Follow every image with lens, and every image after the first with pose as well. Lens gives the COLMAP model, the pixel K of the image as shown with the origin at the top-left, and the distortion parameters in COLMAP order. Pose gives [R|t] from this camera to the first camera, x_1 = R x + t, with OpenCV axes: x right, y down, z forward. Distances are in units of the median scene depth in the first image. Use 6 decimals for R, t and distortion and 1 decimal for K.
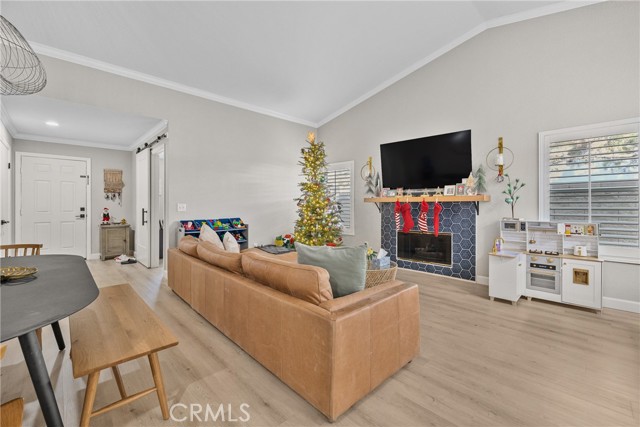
lens RADIAL K [[272.0, 0, 312.4], [0, 272.0, 202.9], [0, 0, 1]] dist [0.000542, 0.000127]
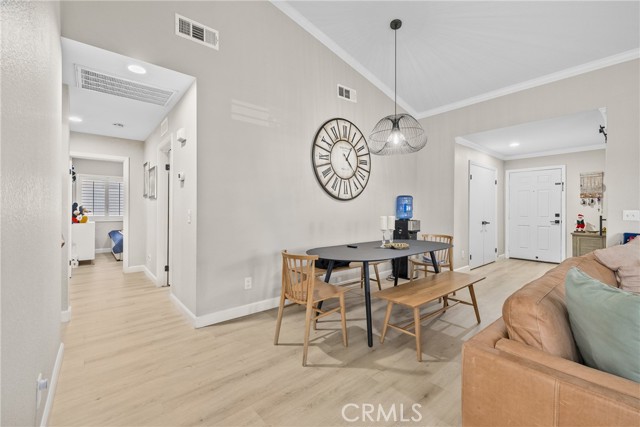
lens RADIAL K [[272.0, 0, 312.4], [0, 272.0, 202.9], [0, 0, 1]] dist [0.000542, 0.000127]
pose [[-0.079793, -0.024285, -0.996516, 0.261007], [0.002875, 0.999693, -0.024593, -0.000996], [0.996807, -0.004827, -0.079698, 0.151081]]
